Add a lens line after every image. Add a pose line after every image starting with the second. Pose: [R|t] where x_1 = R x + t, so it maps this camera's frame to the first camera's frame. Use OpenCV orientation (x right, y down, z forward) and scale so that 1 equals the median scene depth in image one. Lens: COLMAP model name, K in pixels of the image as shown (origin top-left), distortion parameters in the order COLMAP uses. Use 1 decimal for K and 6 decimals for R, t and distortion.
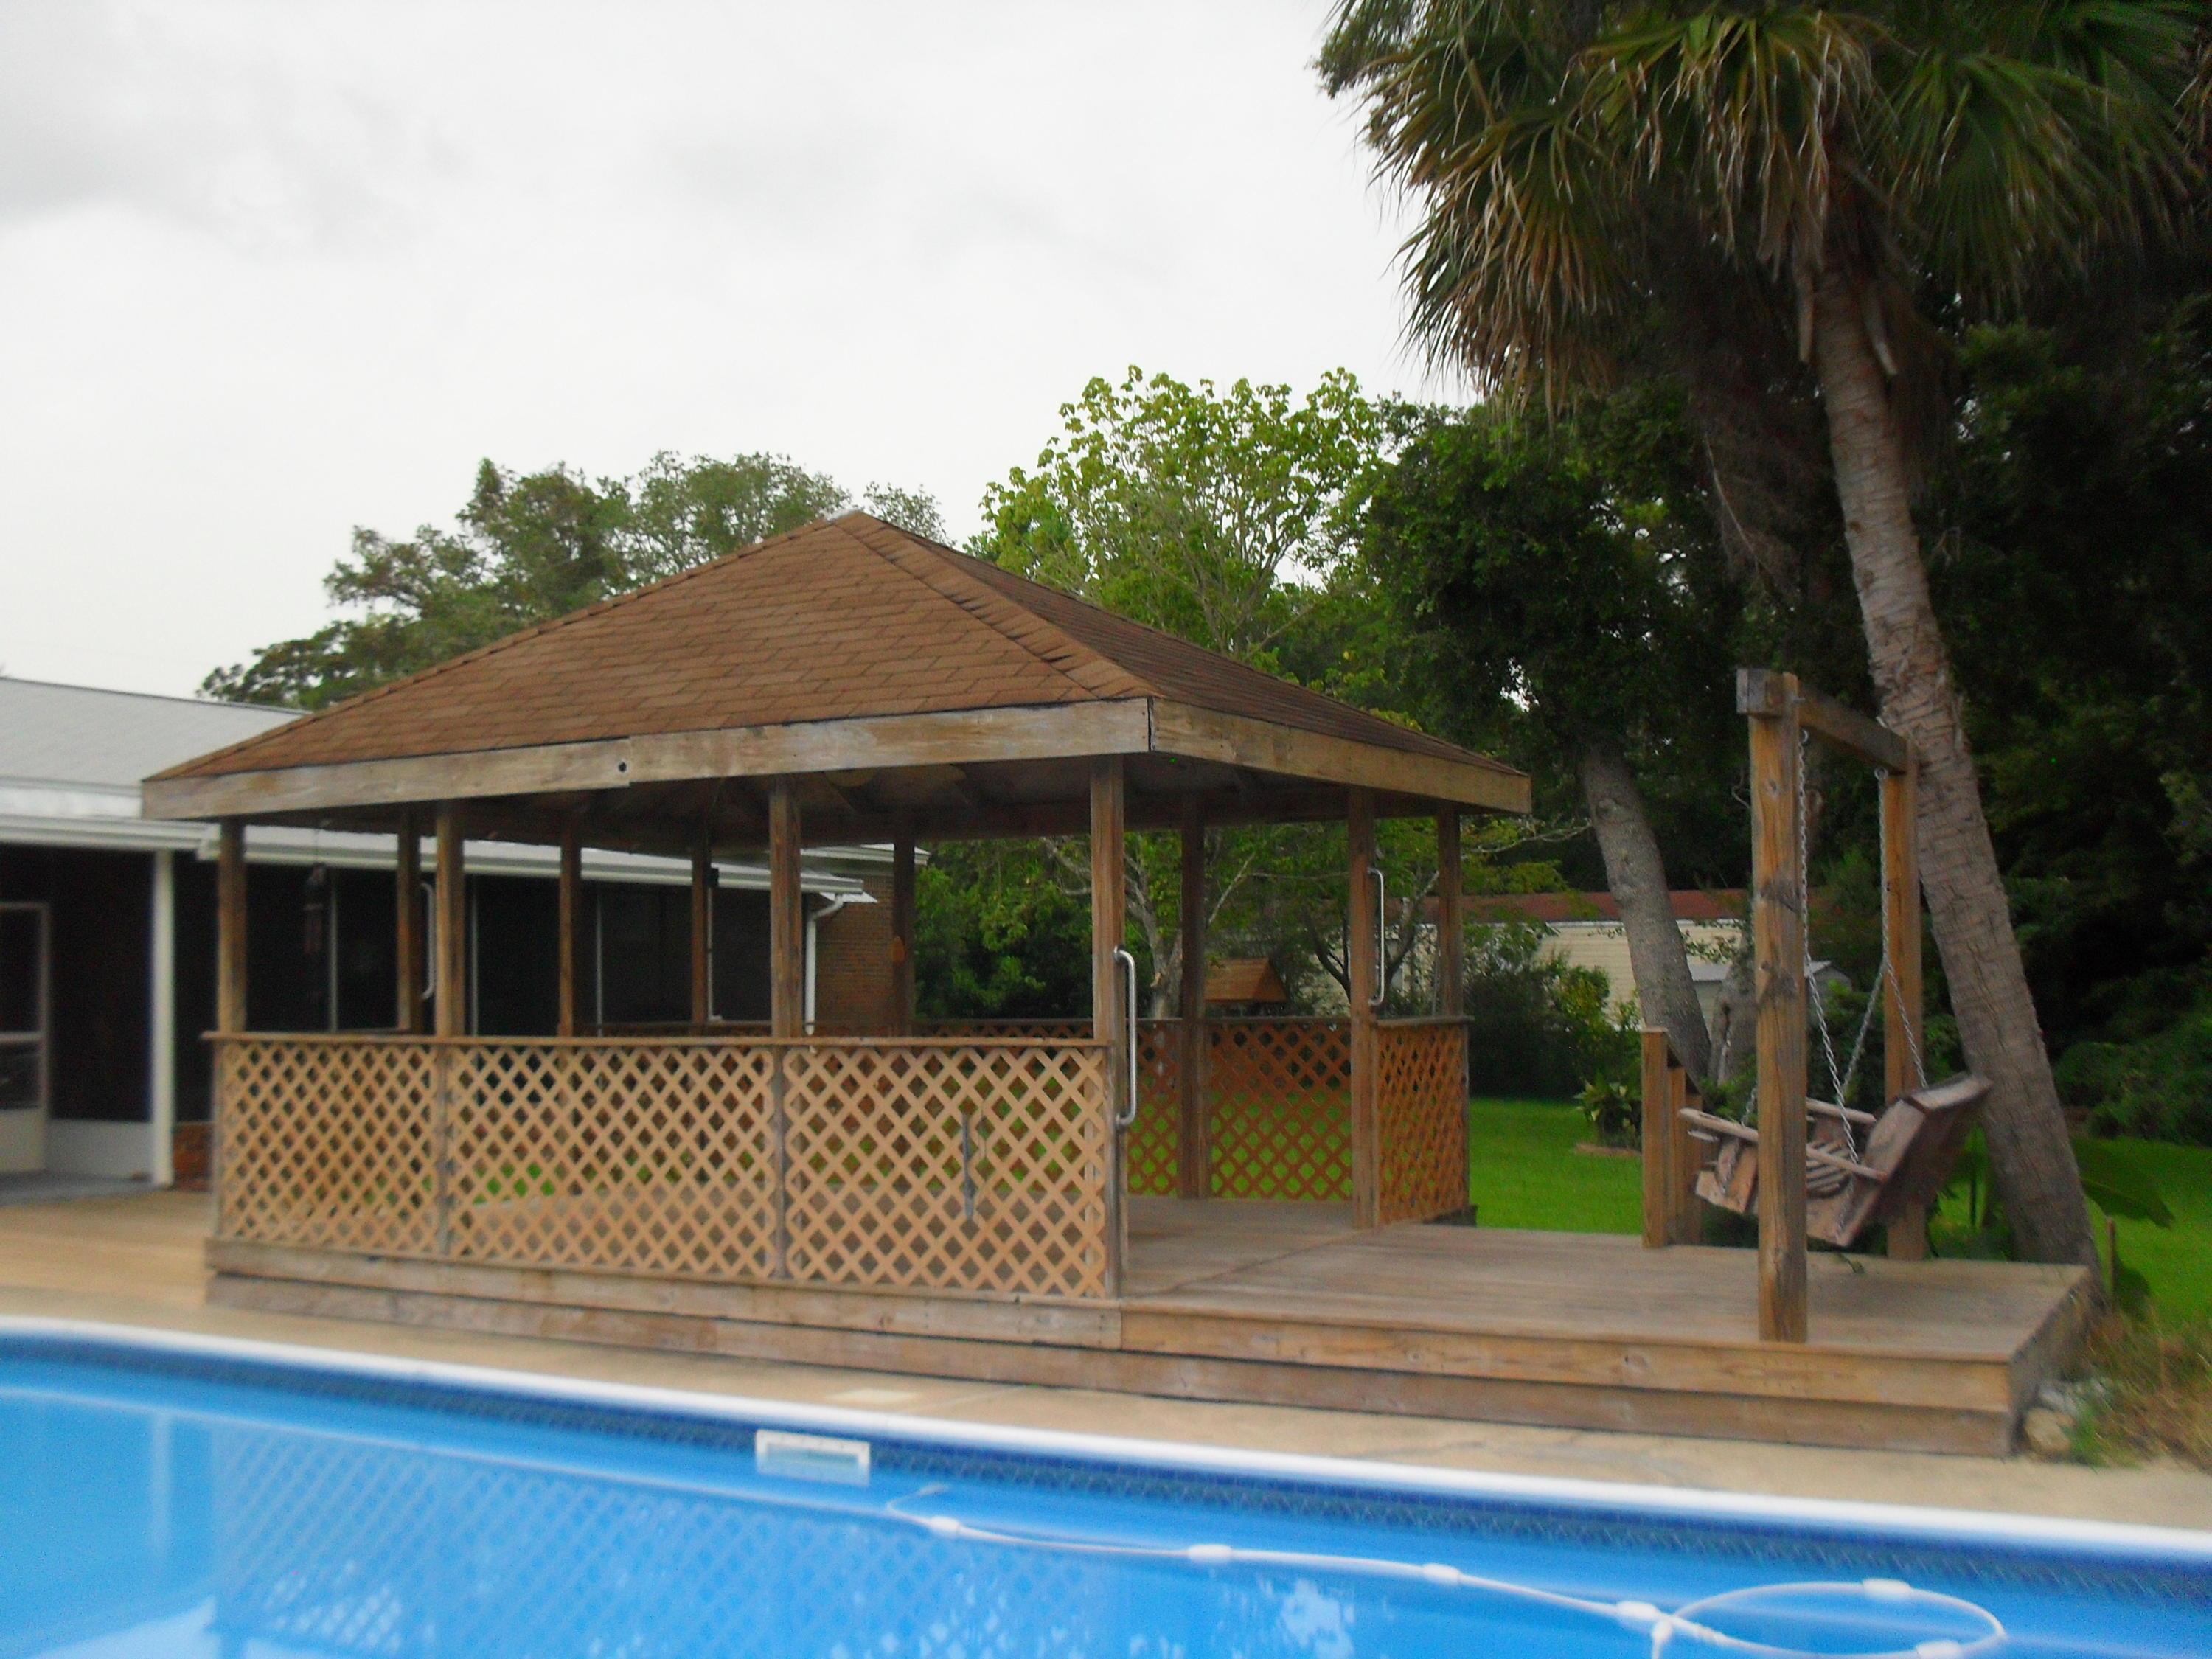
lens RADIAL K [[2301.8, 0, 1107.7], [0, 2301.8, 819.8], [0, 0, 1]] dist [-0.227145, 0.264918]
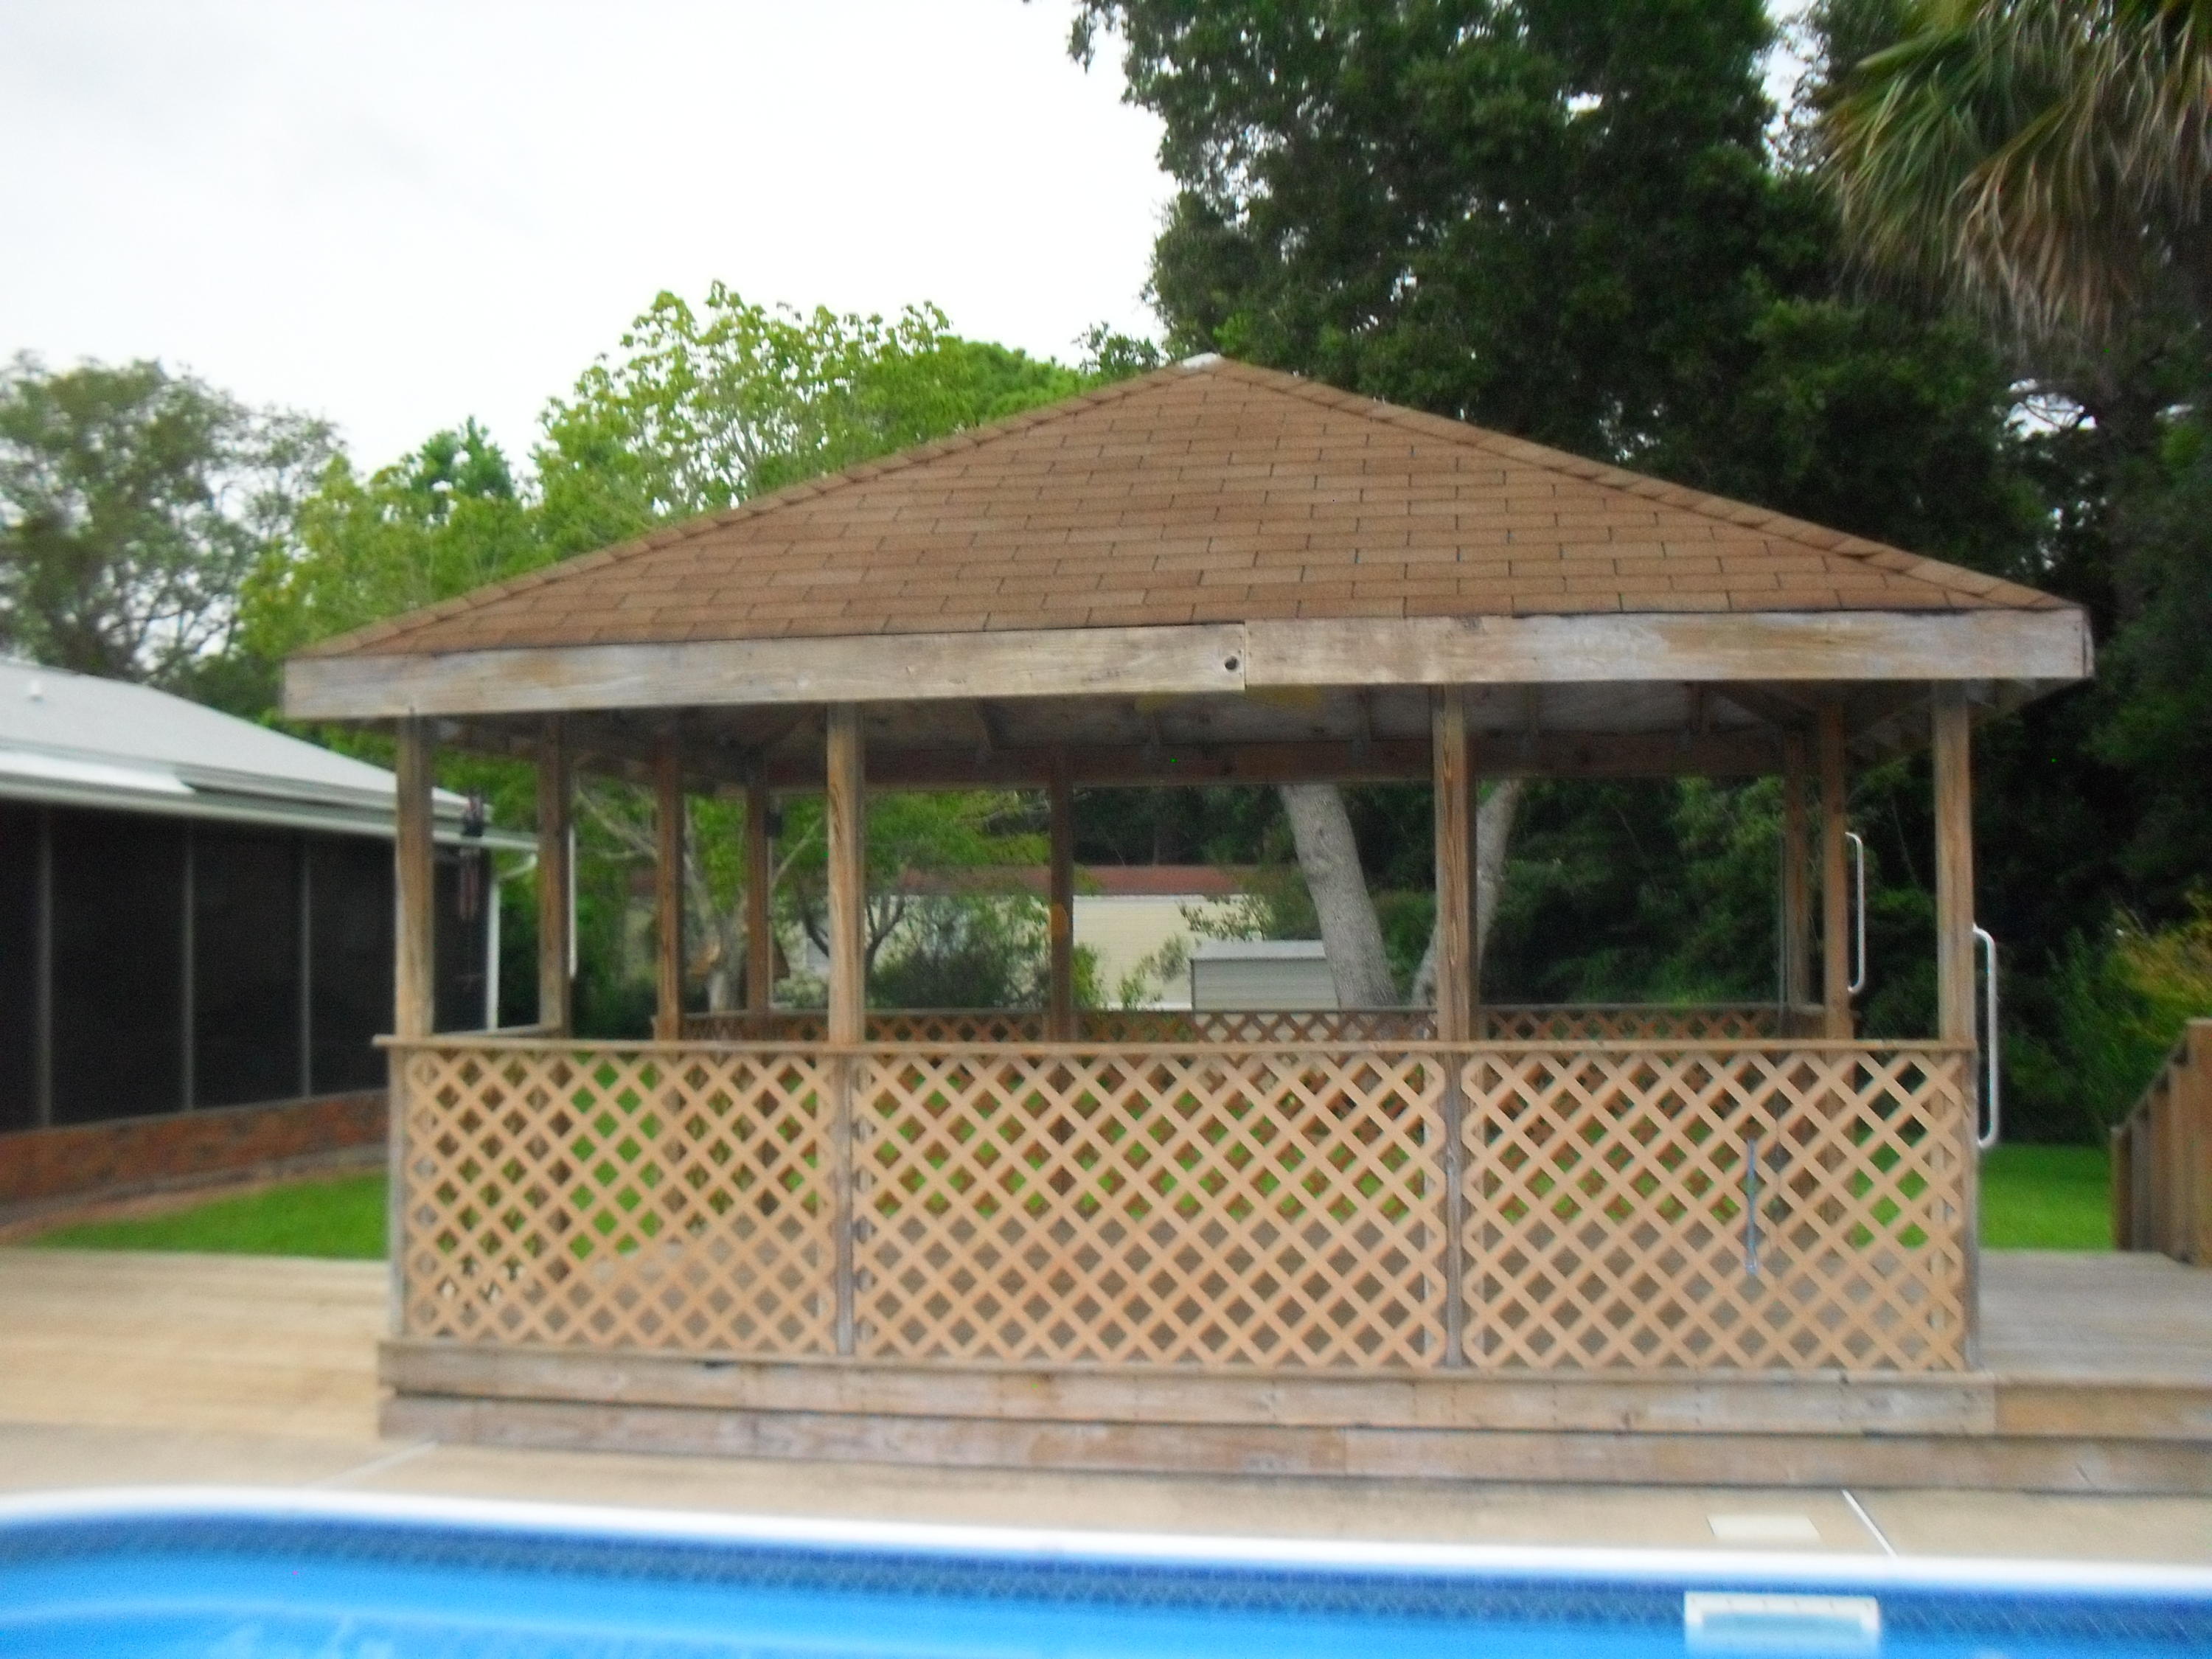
lens RADIAL K [[2438.6, 0, 1105.0], [0, 2438.6, 864.3], [0, 0, 1]] dist [-0.233031, 0.356516]
pose [[0.952230, 0.026521, 0.304230, -0.483299], [-0.032555, 0.999361, 0.014779, 0.029714], [-0.303643, -0.023977, 0.952484, 0.286743]]
